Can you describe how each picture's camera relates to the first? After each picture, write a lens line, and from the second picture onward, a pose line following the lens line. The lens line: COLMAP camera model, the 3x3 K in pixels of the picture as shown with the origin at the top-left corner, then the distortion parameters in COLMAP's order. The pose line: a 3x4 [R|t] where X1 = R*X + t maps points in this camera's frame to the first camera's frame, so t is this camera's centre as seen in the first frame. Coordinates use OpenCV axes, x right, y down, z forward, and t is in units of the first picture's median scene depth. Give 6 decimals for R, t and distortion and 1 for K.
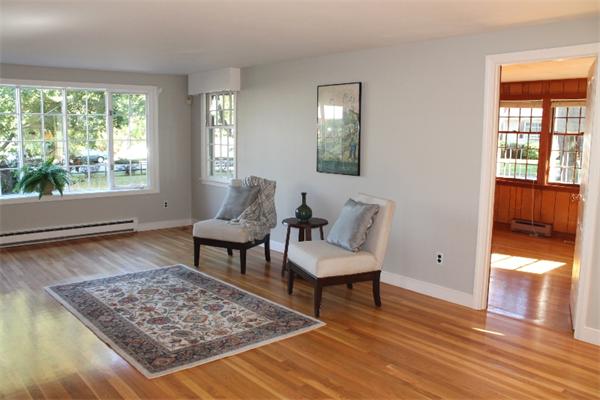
lens RADIAL K [[515.4, 0, 298.5], [0, 515.4, 197.1], [0, 0, 1]] dist [-0.127071, 0.006415]
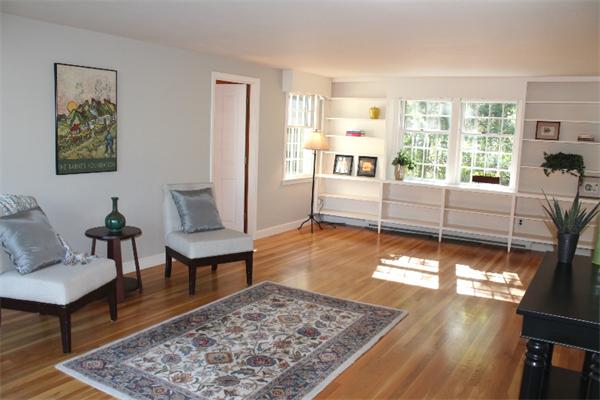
lens RADIAL K [[515.4, 0, 298.1], [0, 515.4, 202.5], [0, 0, 1]] dist [-0.127071, 0.006415]
pose [[-0.313097, -0.159189, 0.936285, -1.027790], [0.074132, 0.978748, 0.191199, -0.163746], [-0.946823, 0.129273, -0.294642, 1.153878]]
